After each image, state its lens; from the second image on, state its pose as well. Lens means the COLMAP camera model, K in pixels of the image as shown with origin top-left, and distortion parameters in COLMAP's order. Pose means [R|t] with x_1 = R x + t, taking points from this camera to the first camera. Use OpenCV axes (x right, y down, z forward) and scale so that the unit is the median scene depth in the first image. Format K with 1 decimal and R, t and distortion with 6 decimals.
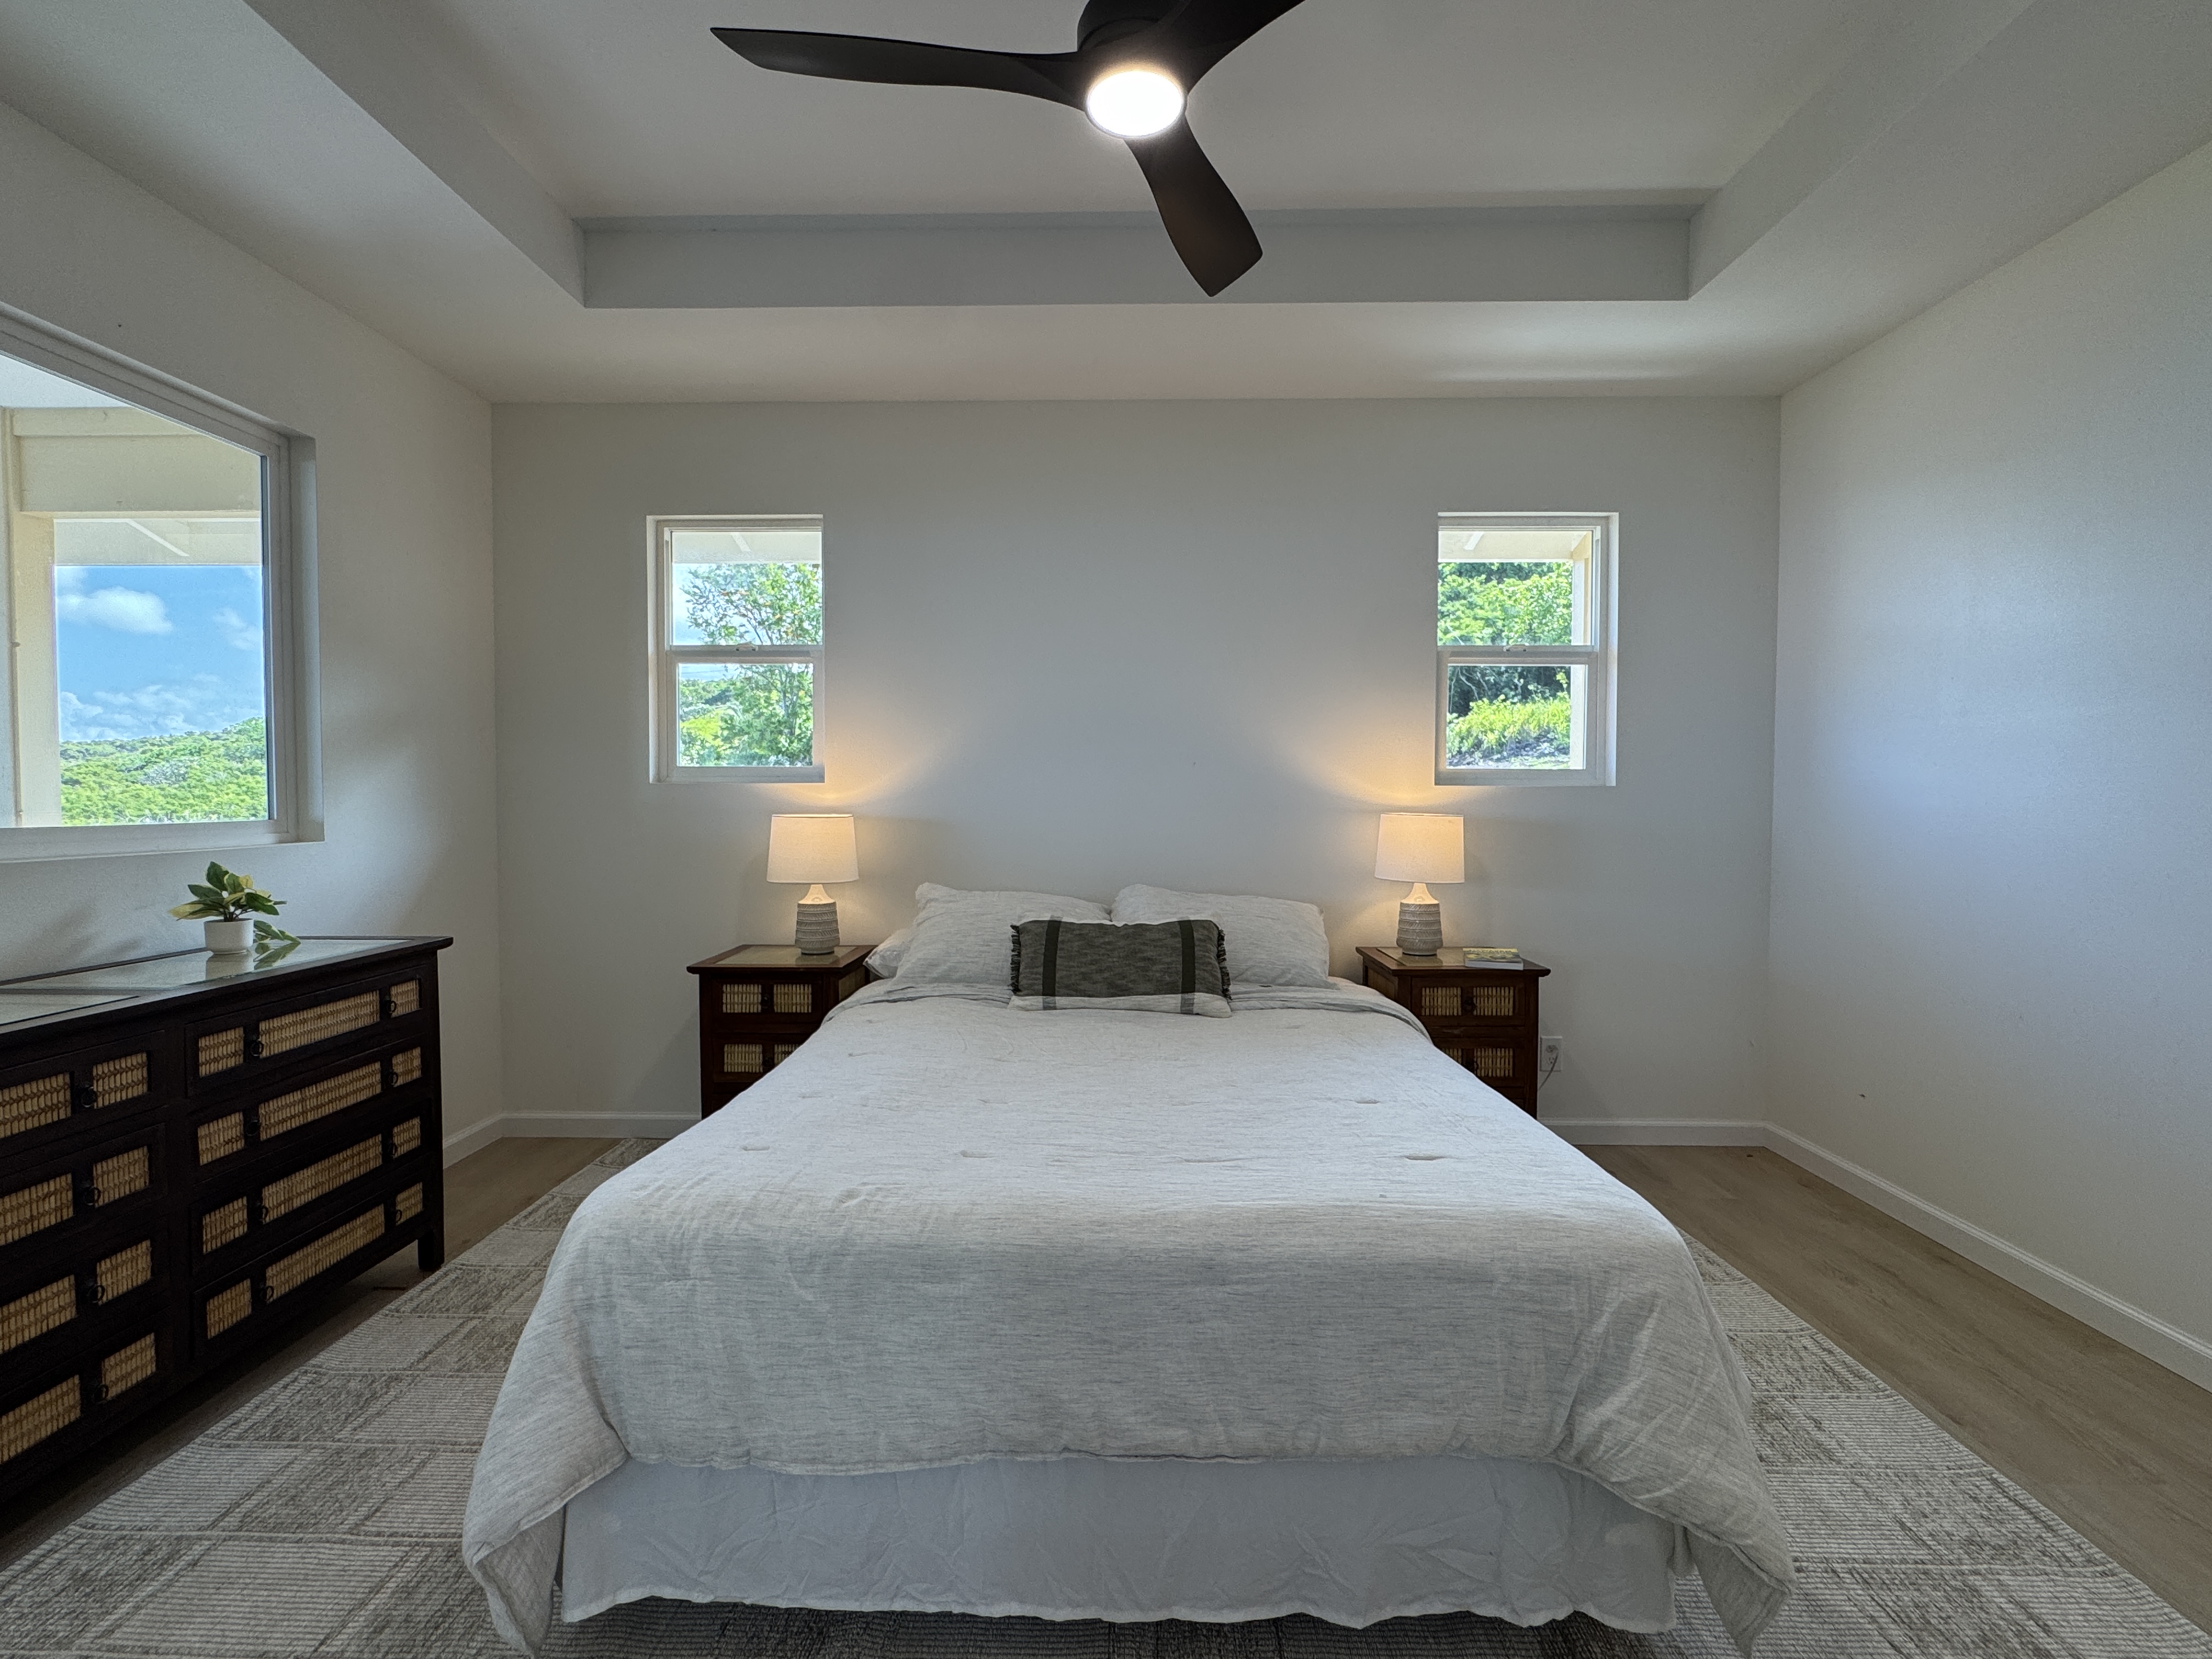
lens RADIAL K [[1038.7, 0, 1106.0], [0, 1038.7, 829.5], [0, 0, 1]] dist [-0.003935, -0.000470]
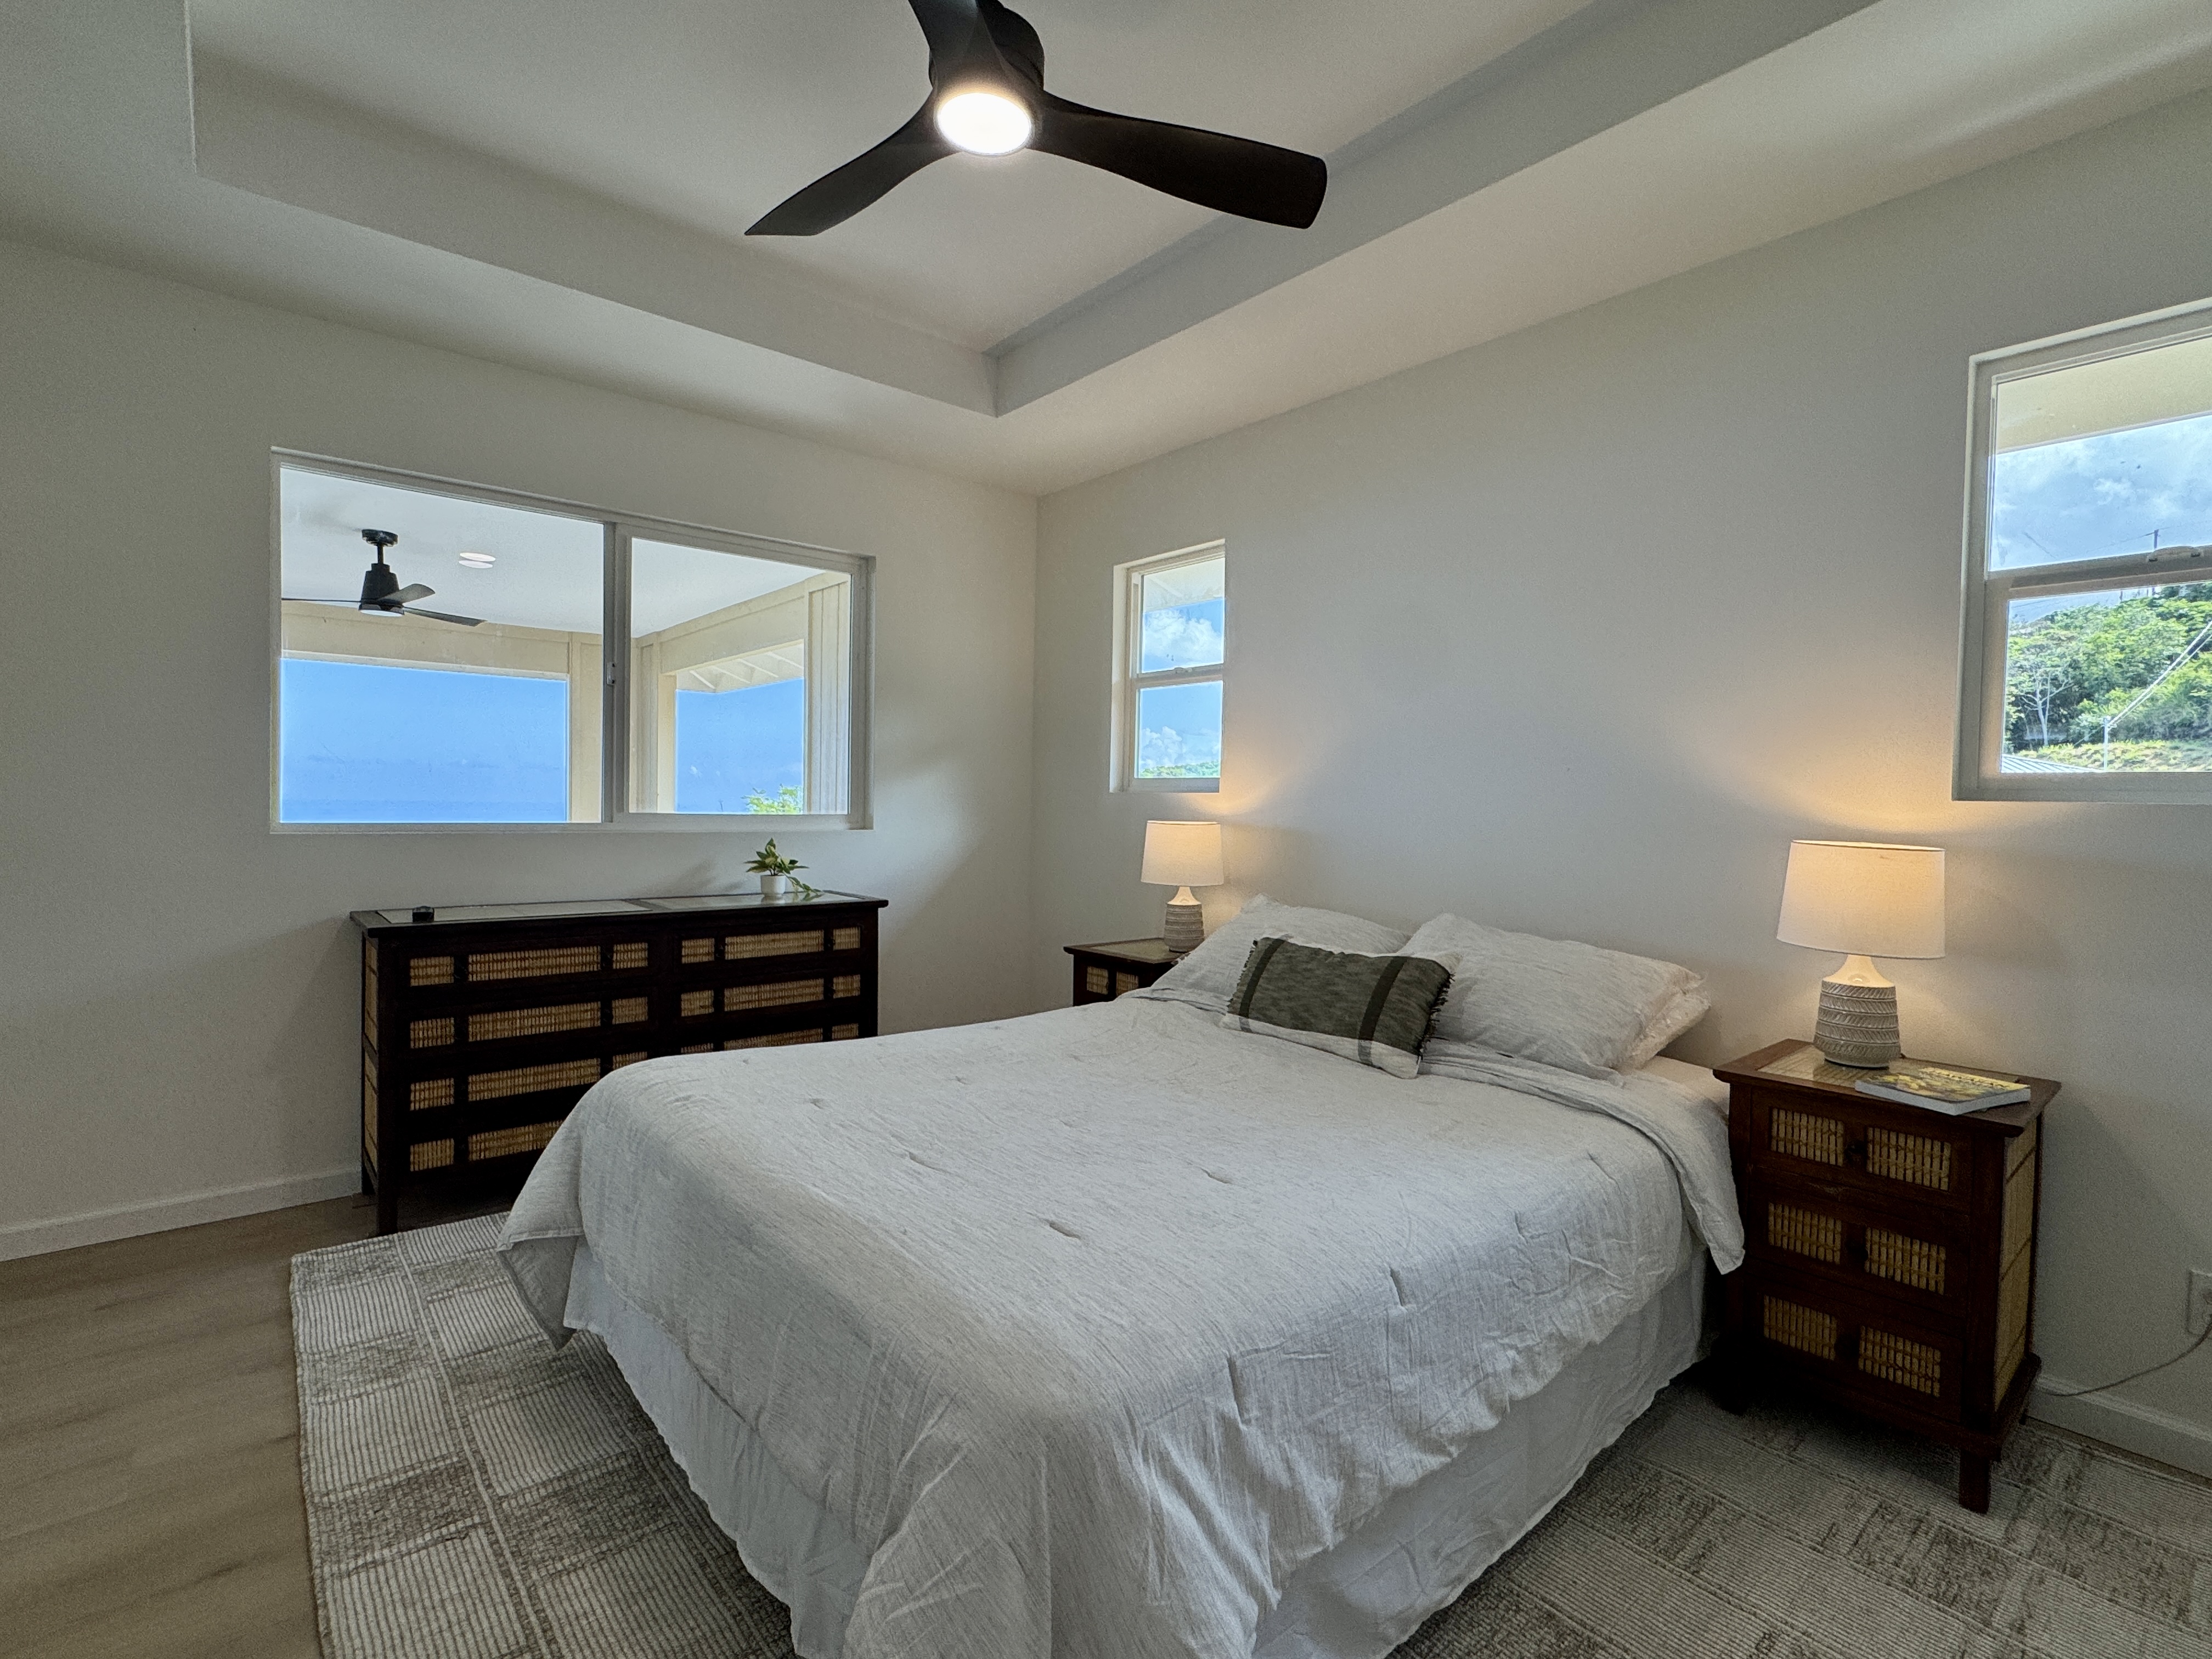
lens RADIAL K [[1038.7, 0, 1106.0], [0, 1038.7, 829.5], [0, 0, 1]] dist [-0.003935, -0.000470]
pose [[0.661443, 0.030839, -0.749361, 0.580284], [-0.043399, 0.999054, 0.002807, -0.007868], [0.748738, 0.030665, 0.662156, 0.279145]]
